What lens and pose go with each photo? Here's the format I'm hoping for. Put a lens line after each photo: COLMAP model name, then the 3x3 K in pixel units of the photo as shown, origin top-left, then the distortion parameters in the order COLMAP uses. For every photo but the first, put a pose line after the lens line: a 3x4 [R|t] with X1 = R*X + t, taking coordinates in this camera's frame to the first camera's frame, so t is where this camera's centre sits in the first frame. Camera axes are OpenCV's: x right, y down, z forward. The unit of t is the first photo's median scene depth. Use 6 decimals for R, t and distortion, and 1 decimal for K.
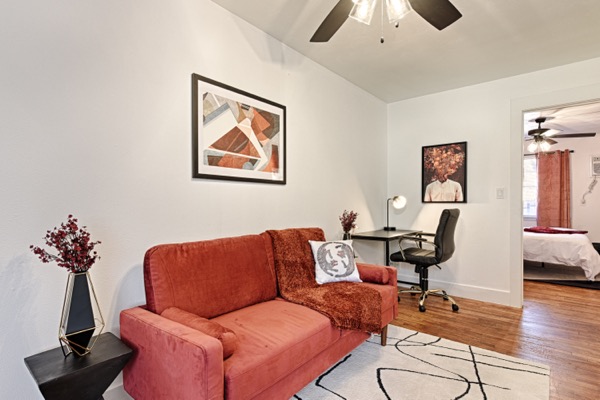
lens RADIAL K [[310.5, 0, 299.5], [0, 310.5, 204.4], [0, 0, 1]] dist [0.000132, -0.000402]
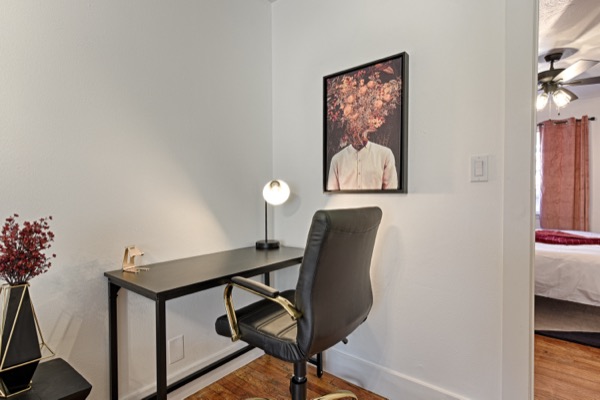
lens RADIAL K [[309.3, 0, 300.0], [0, 309.3, 200.0], [0, 0, 1]] dist [0.001882, 0.000321]
pose [[0.999863, -0.002250, 0.016416, 0.330249], [0.002044, 0.999919, 0.012552, -0.000621], [-0.016443, -0.012517, 0.999786, 0.487612]]
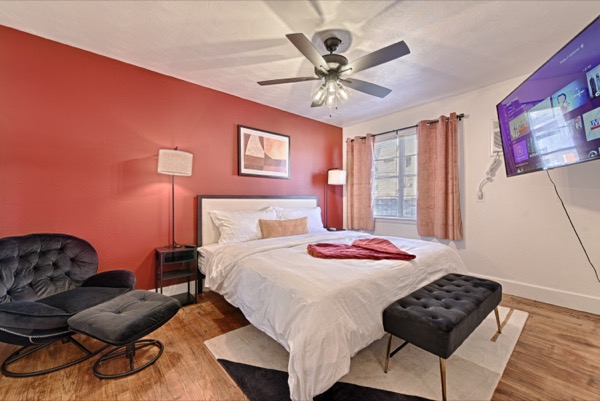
lens RADIAL K [[242.5, 0, 300.1], [0, 242.5, 203.0], [0, 0, 1]] dist [0.003161, 0.000205]
pose [[0.987115, -0.001026, -0.160006, 0.964819], [0.003184, 0.999907, 0.013230, -0.004536], [0.159978, -0.013569, 0.987027, 0.704491]]
